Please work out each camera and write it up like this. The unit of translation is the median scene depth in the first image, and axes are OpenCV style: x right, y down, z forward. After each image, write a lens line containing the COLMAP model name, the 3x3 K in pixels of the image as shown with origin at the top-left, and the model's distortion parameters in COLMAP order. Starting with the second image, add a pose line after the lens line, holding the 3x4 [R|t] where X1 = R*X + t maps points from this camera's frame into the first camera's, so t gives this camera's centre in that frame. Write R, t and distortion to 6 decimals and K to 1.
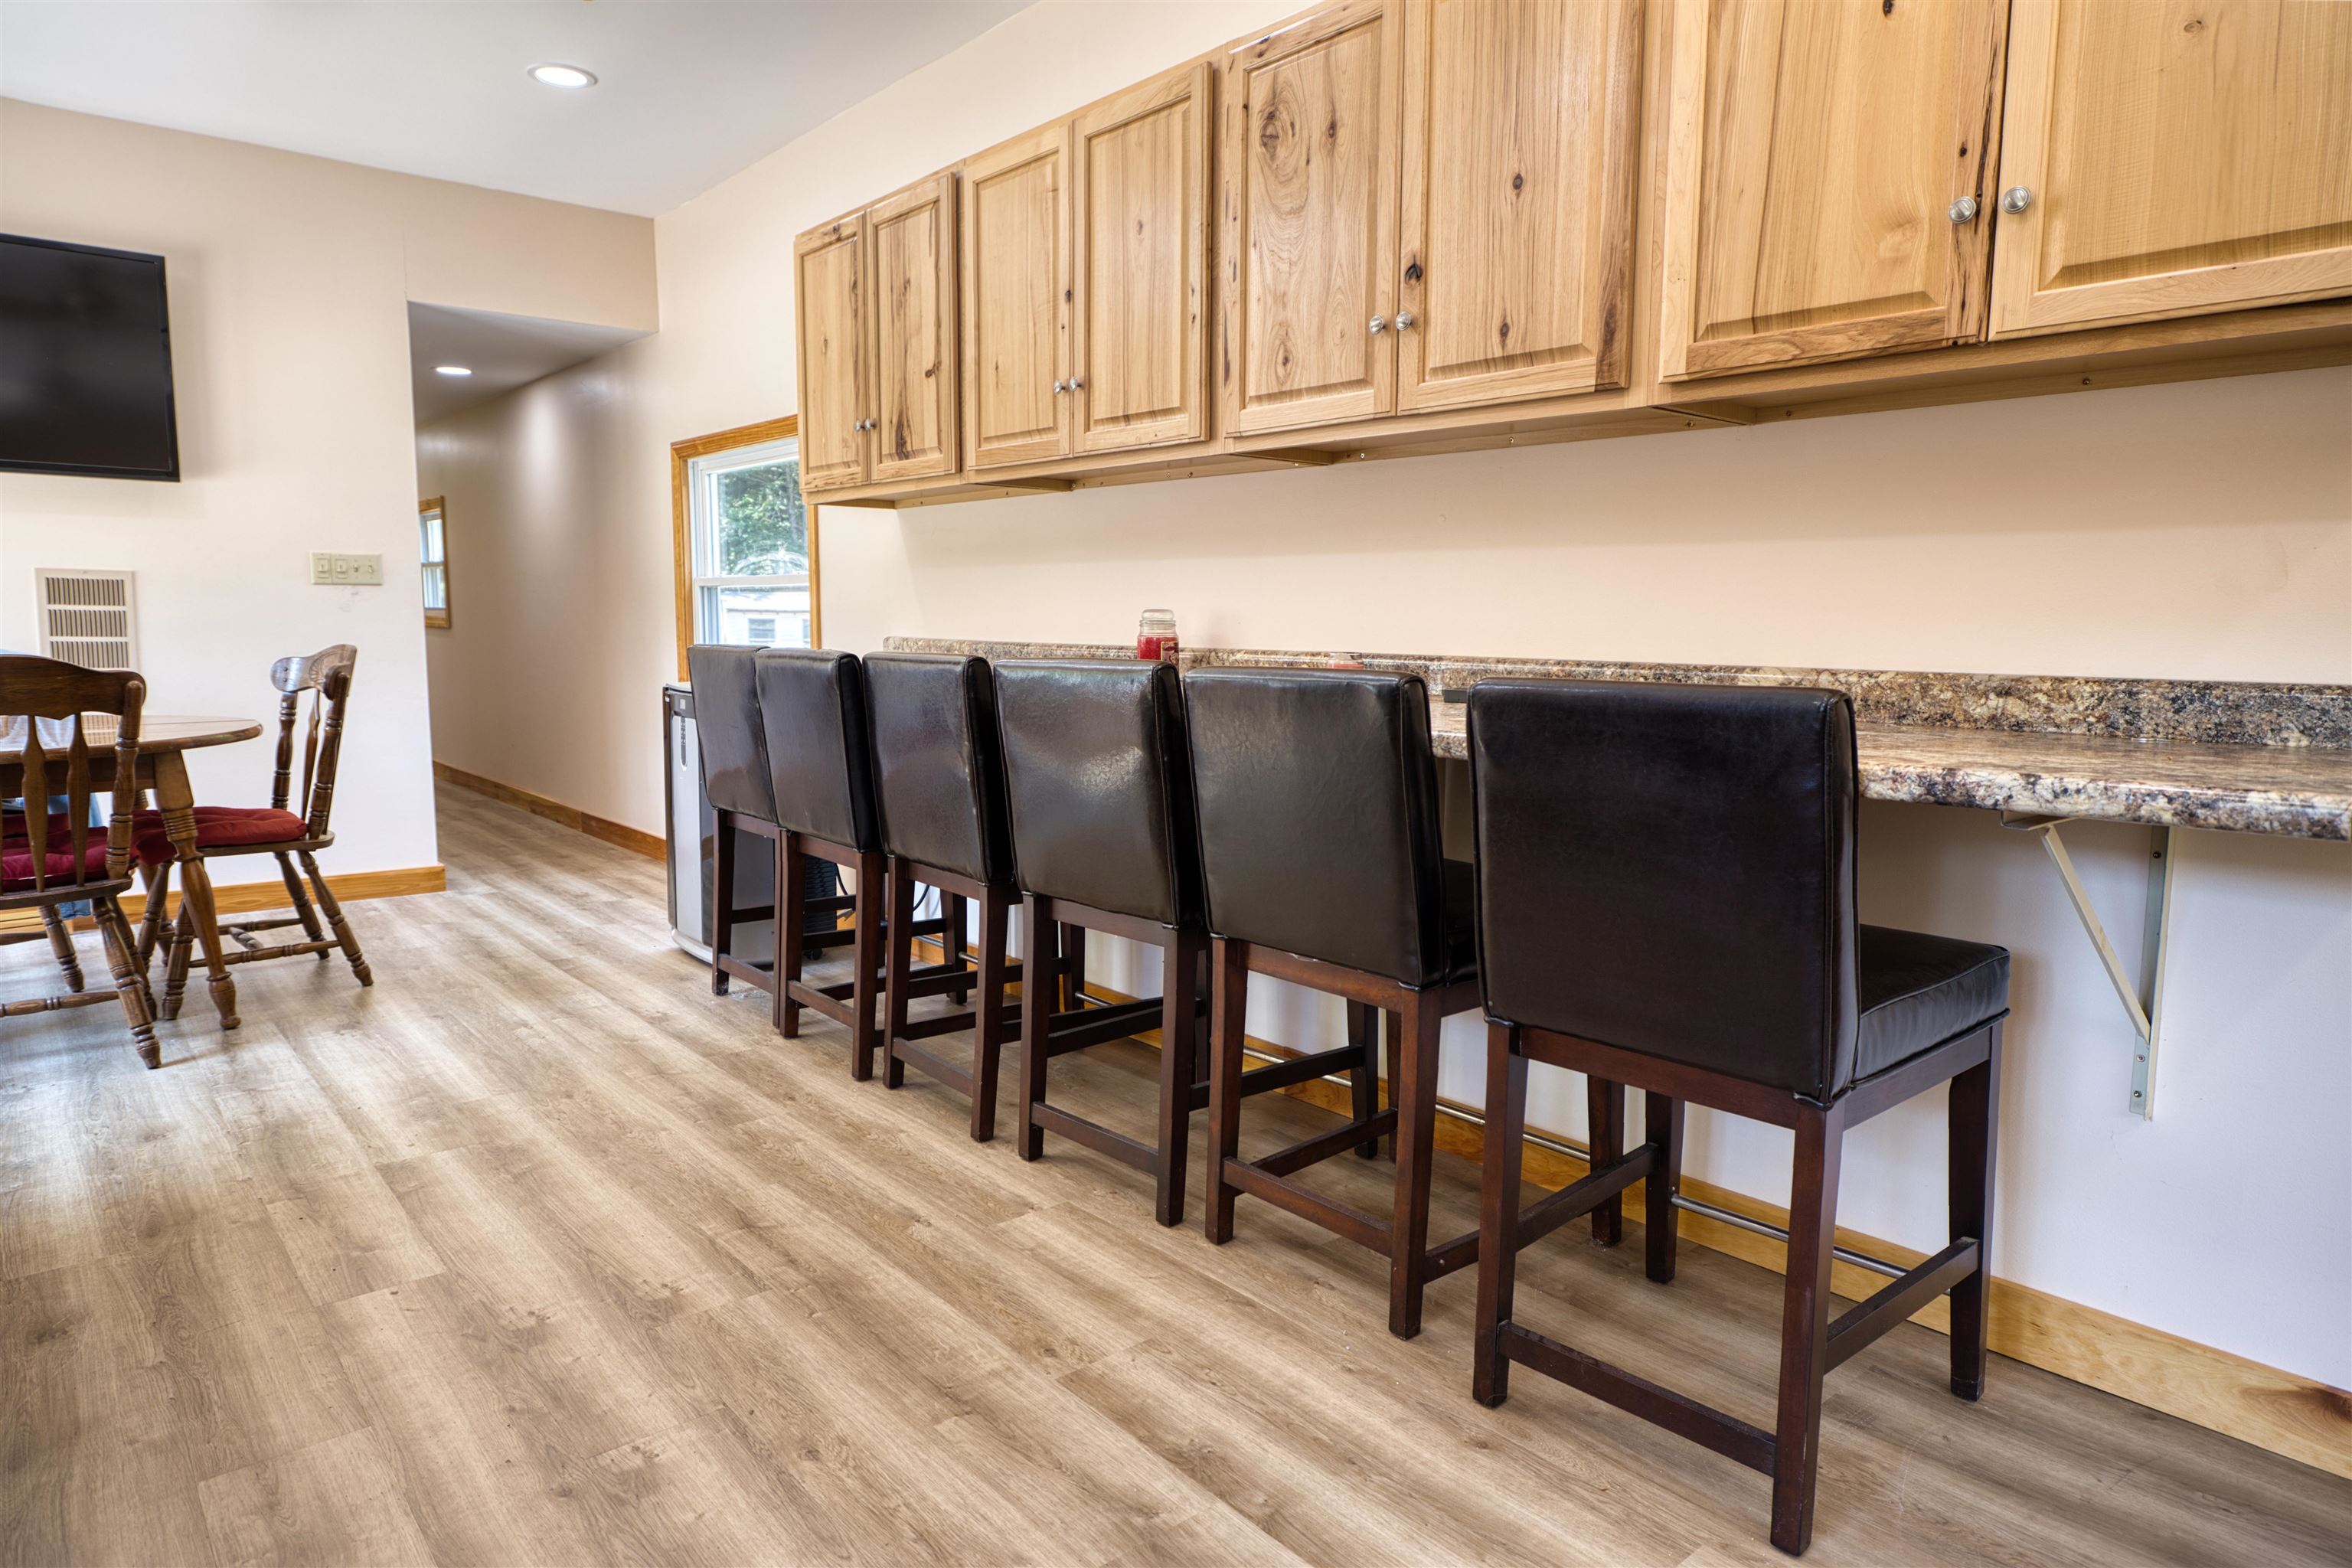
lens RADIAL K [[1389.6, 0, 1189.6], [0, 1389.6, 778.8], [0, 0, 1]] dist [0.007918, 0.000303]
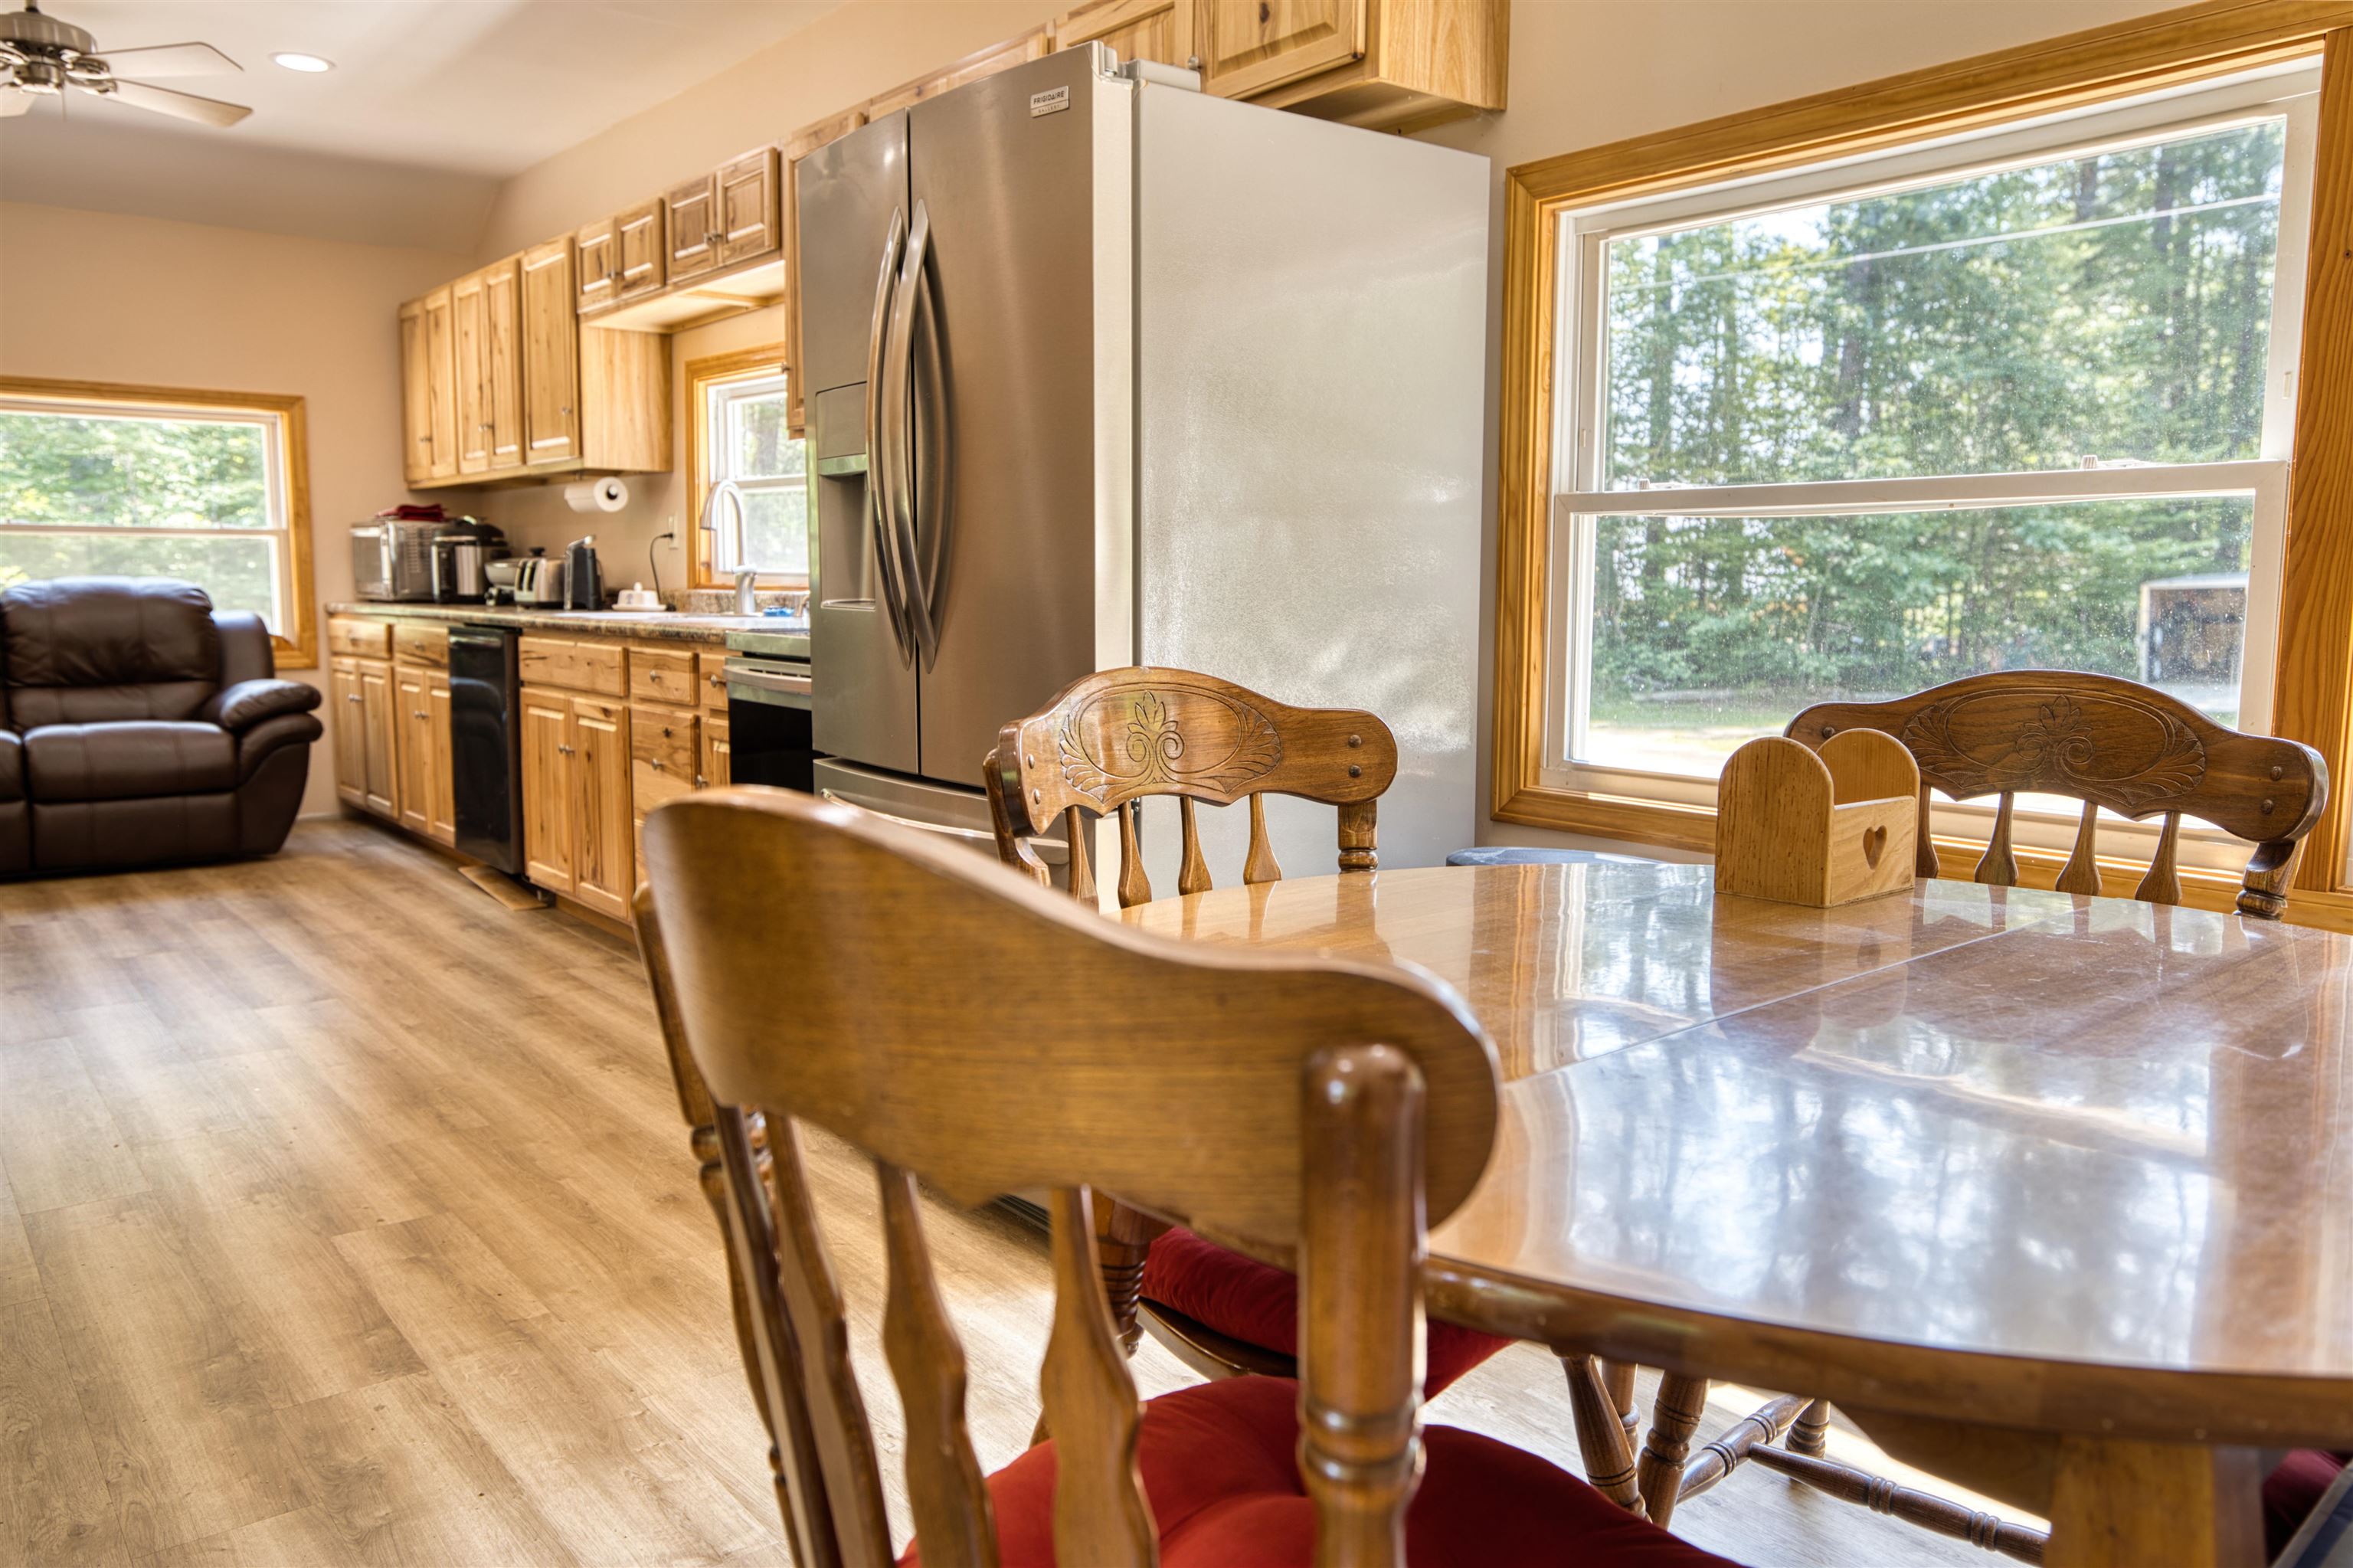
lens RADIAL K [[1707.8, 0, 1183.1], [0, 1707.8, 771.6], [0, 0, 1]] dist [0.008672, 0.003218]
pose [[-0.999097, -0.018258, 0.038358, -0.928678], [-0.009266, 0.974851, 0.222665, -0.190916], [-0.041458, 0.222108, -0.974140, 1.645121]]
